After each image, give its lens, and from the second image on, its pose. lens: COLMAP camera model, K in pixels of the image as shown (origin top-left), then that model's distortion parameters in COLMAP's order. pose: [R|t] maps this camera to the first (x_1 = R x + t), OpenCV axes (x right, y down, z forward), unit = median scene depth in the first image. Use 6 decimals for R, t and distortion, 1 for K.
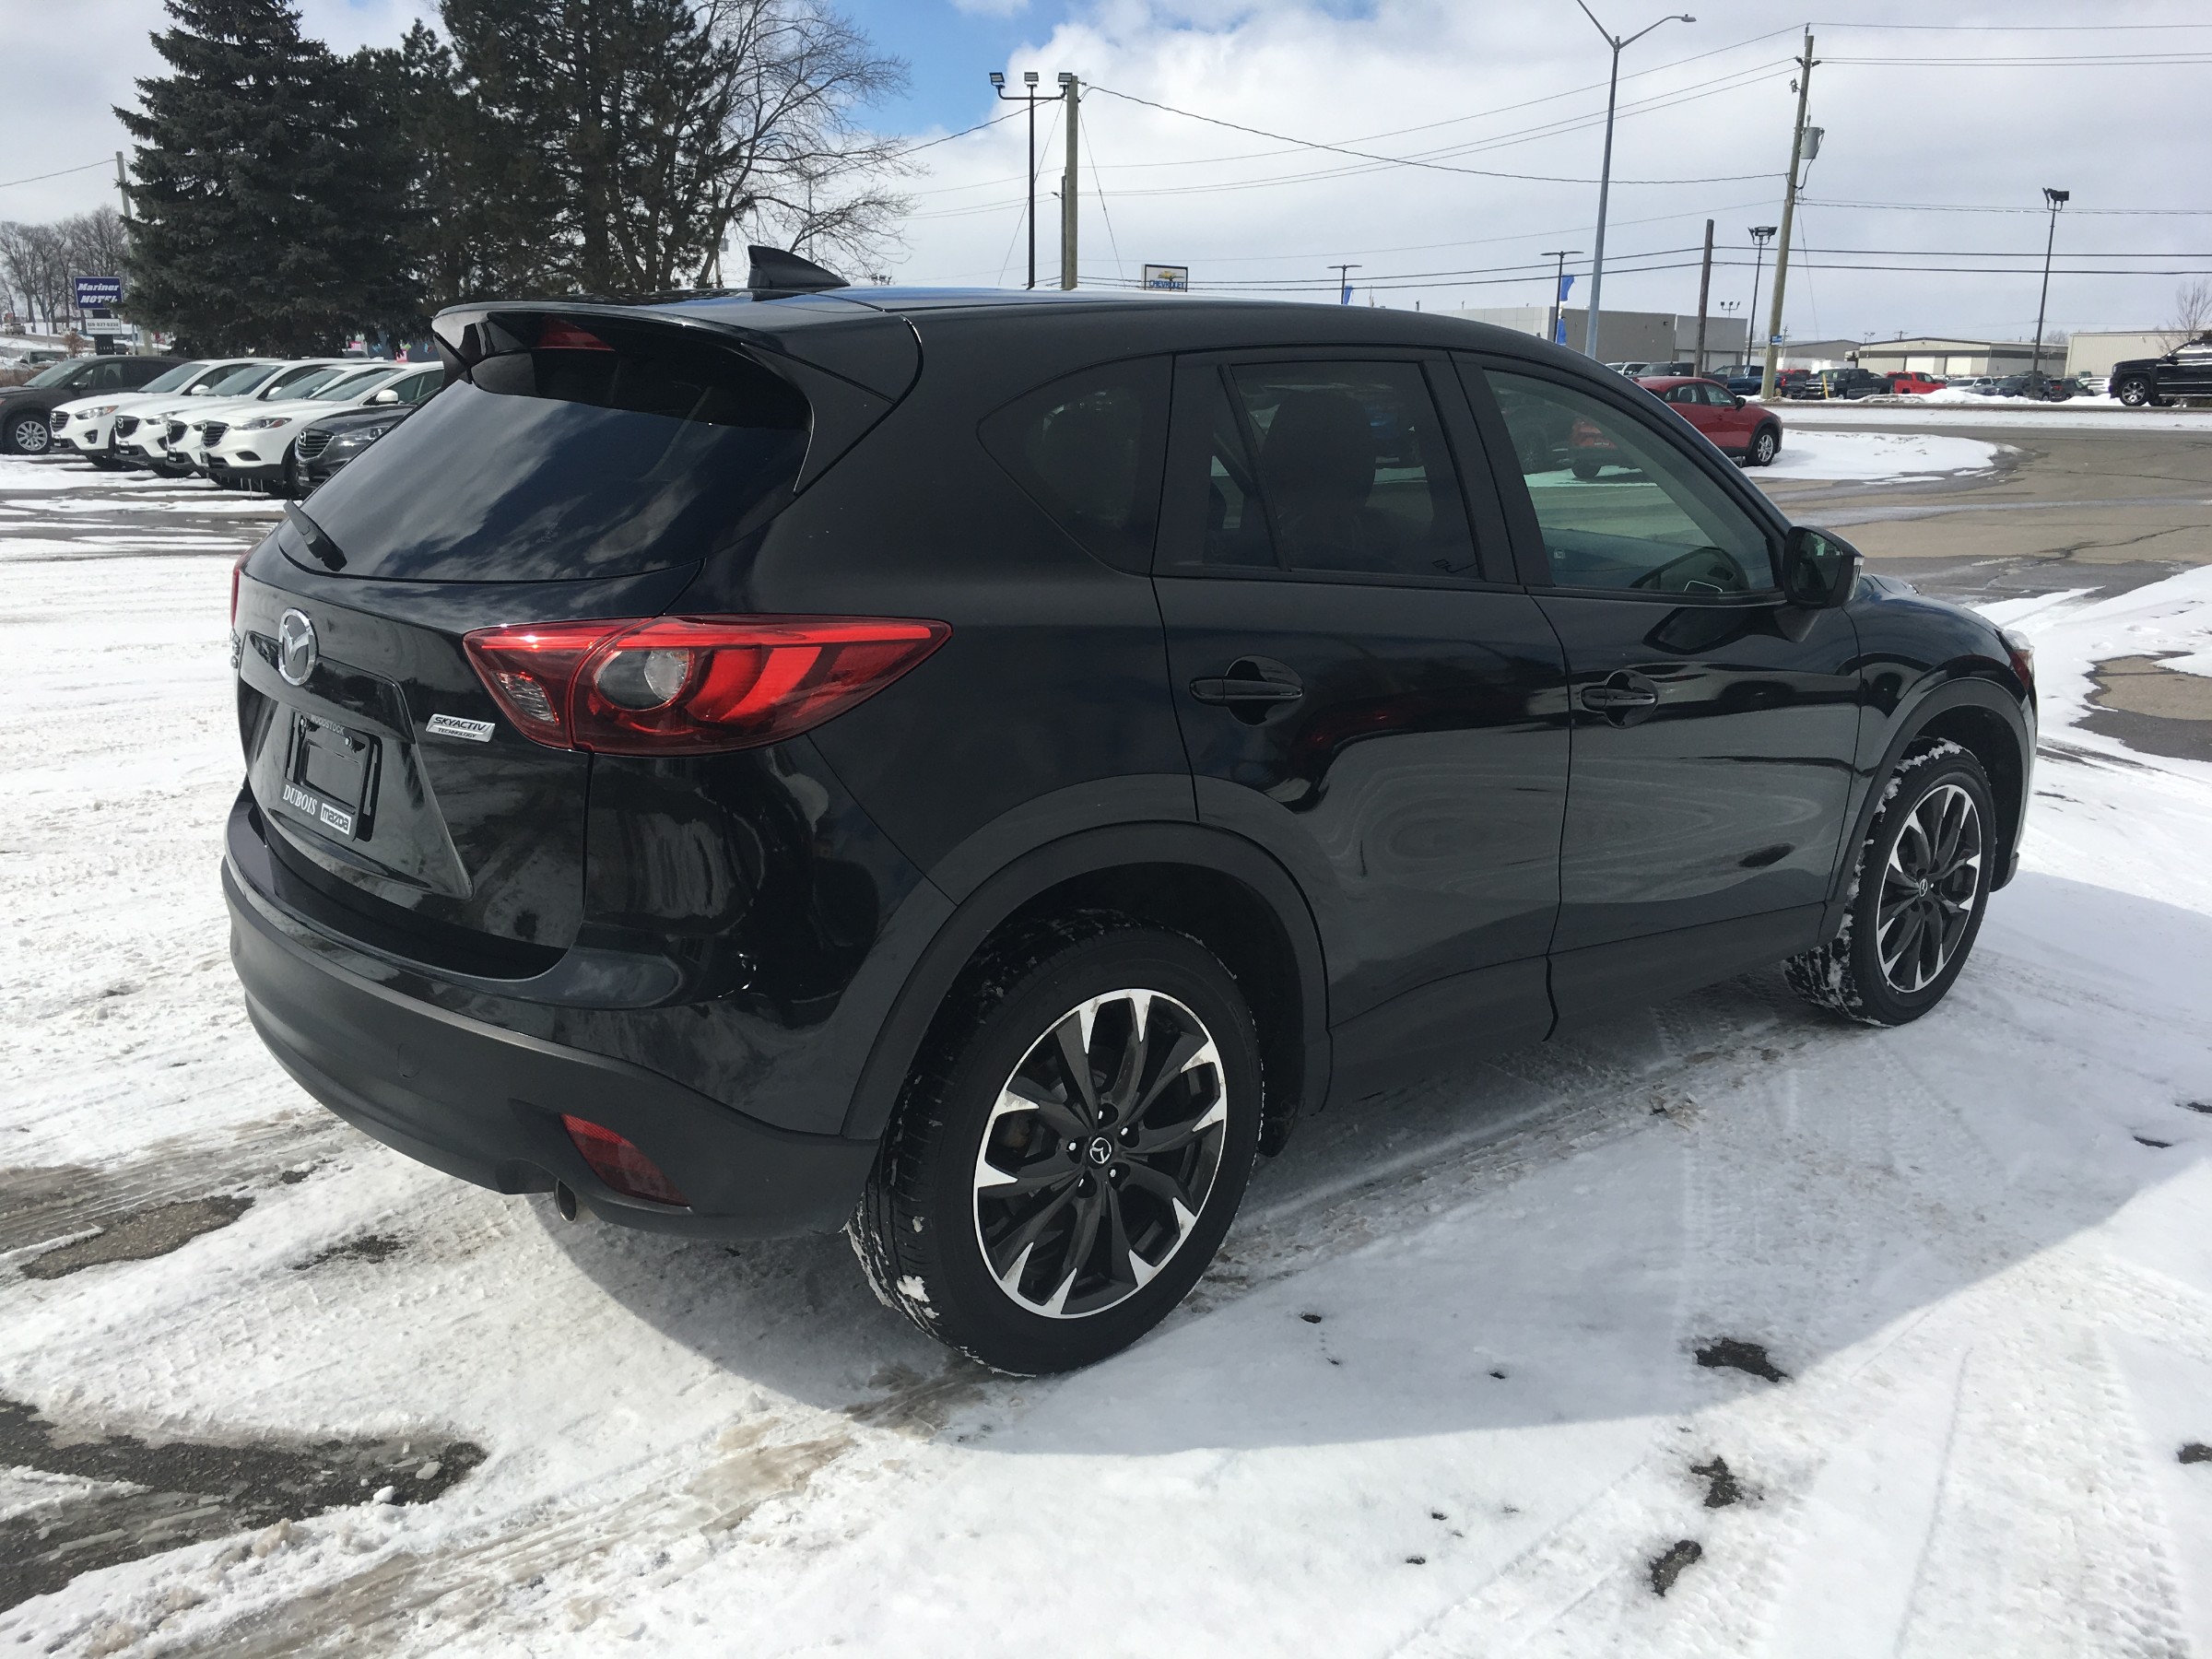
lens RADIAL K [[1908.1, 0, 1106.0], [0, 1908.1, 829.5], [0, 0, 1]] dist [0.096200, -0.135524]
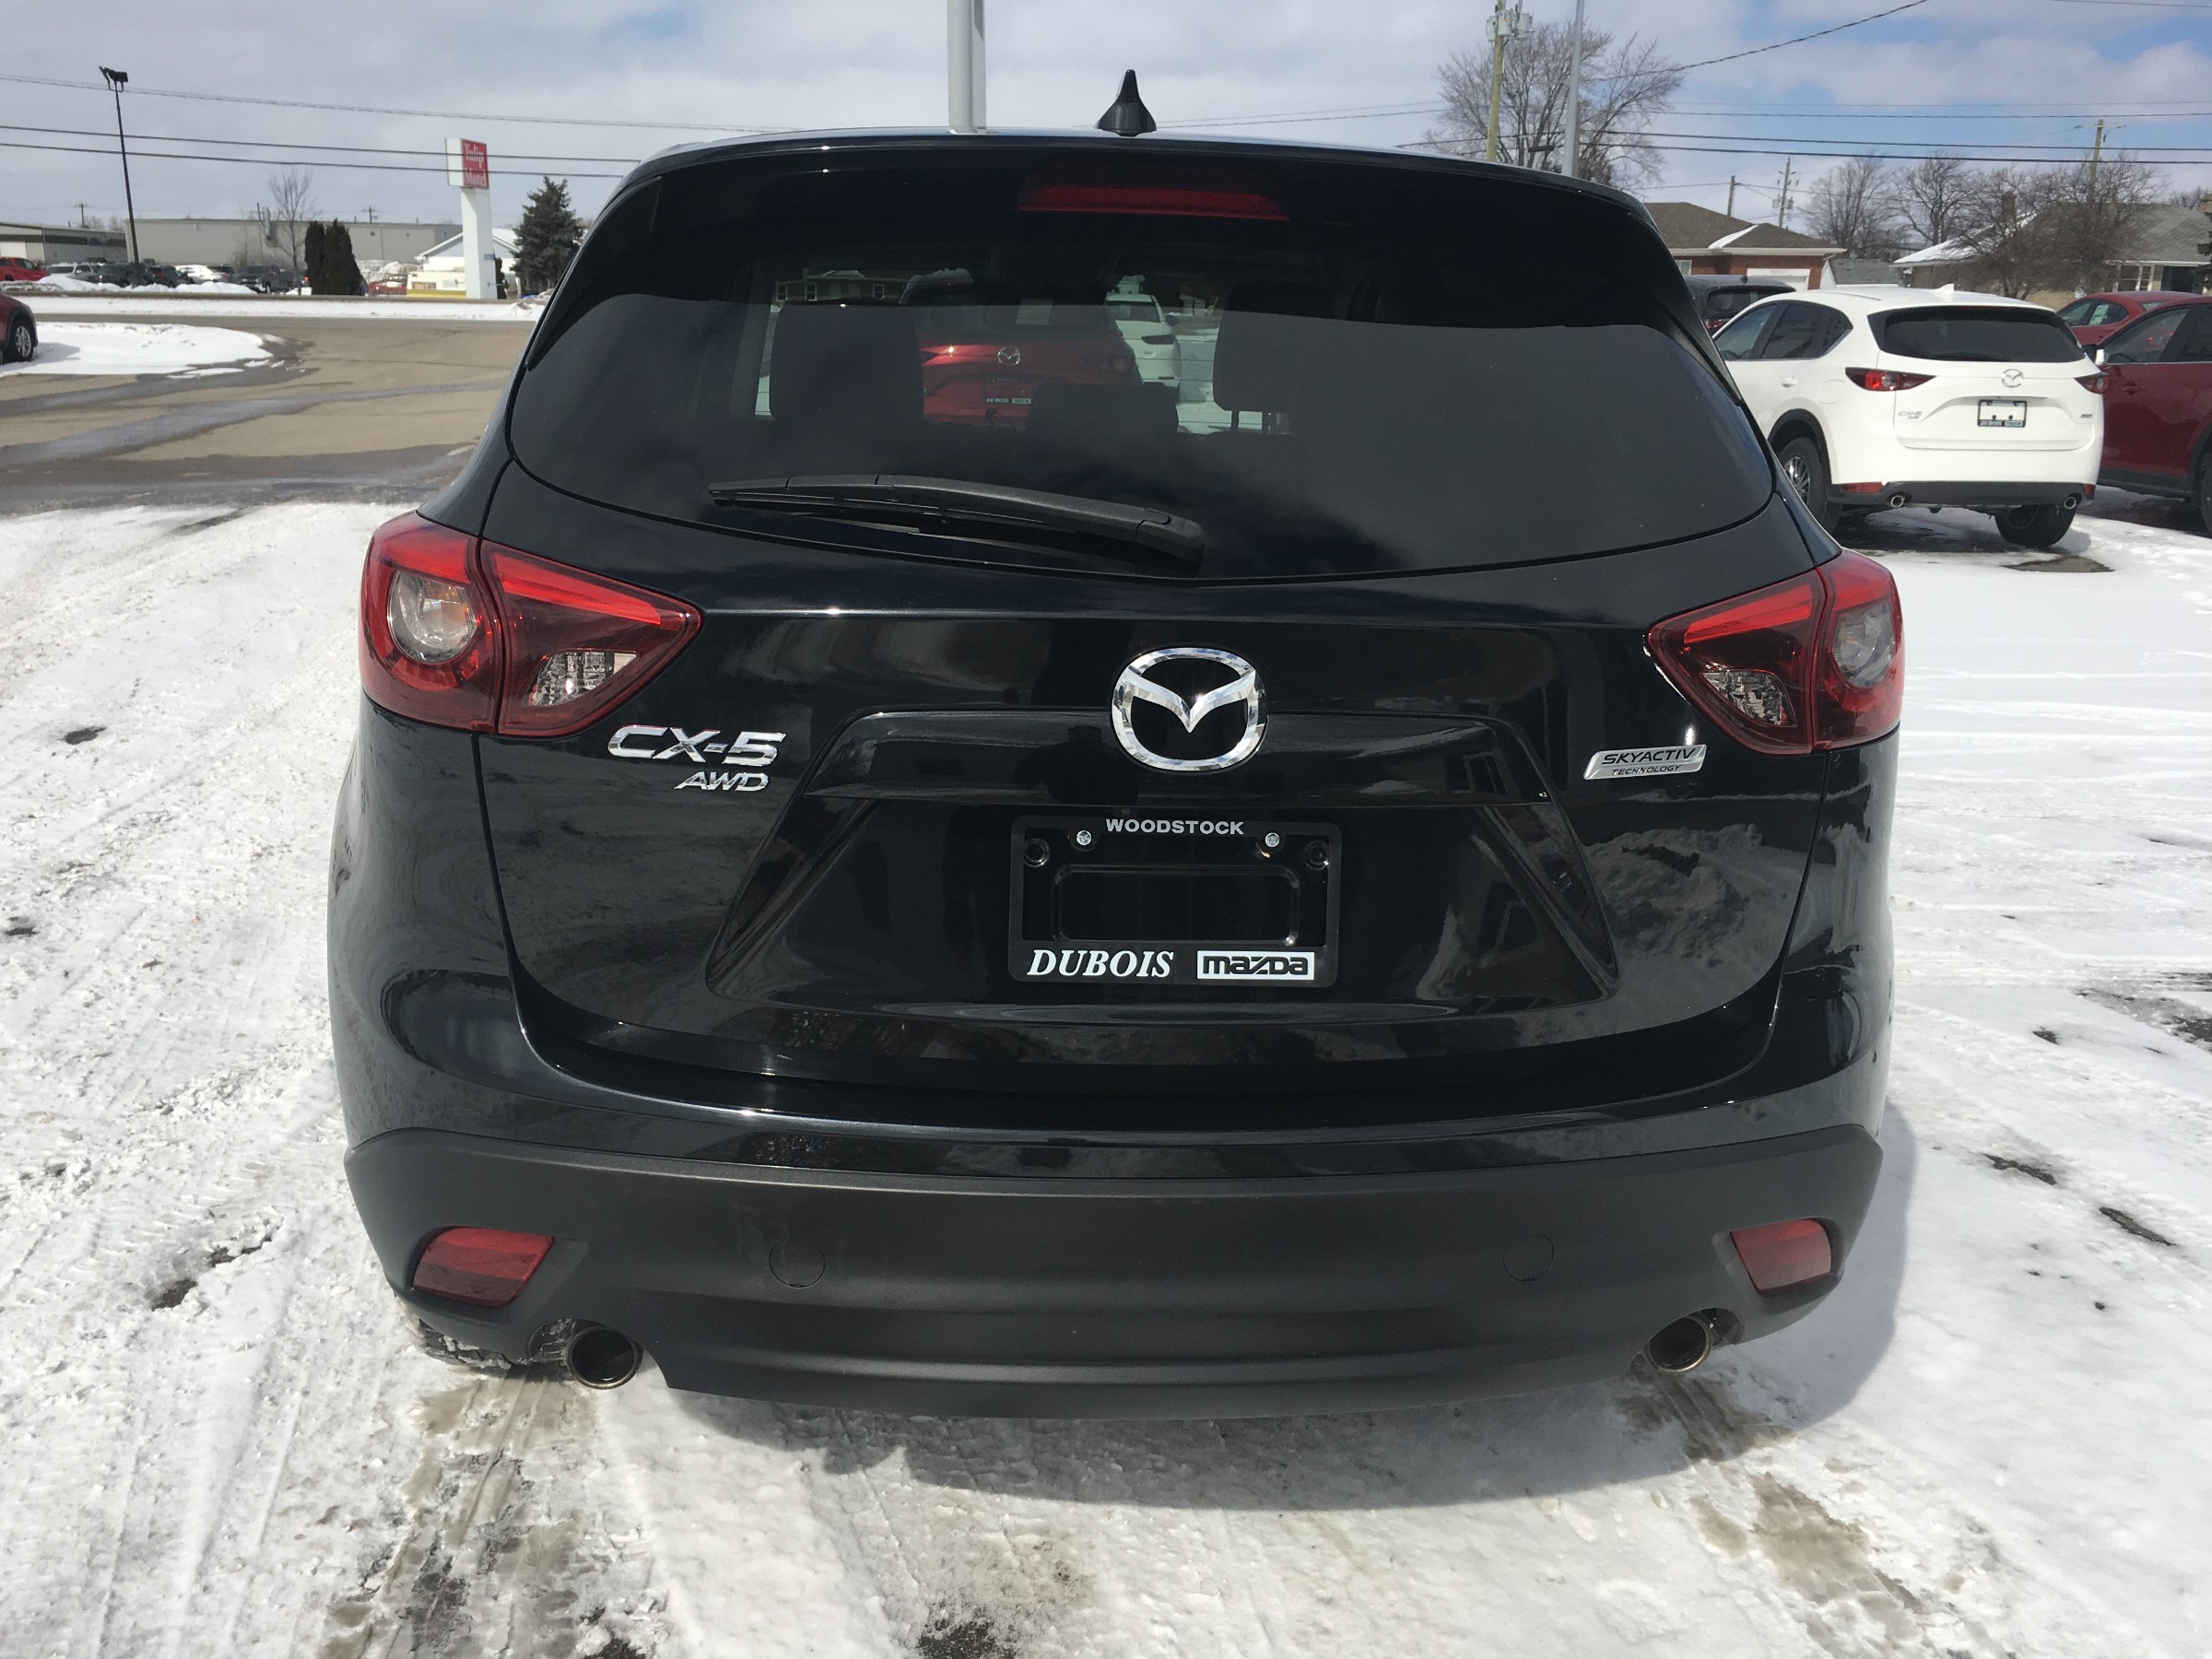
lens RADIAL K [[1953.4, 0, 1106.0], [0, 1953.4, 829.5], [0, 0, 1]] dist [0.000099, -0.010405]
pose [[0.600550, -0.214654, 0.770236, -0.901340], [0.174602, 0.975250, 0.135652, -0.134377], [-0.780291, 0.053019, 0.623166, 0.649426]]
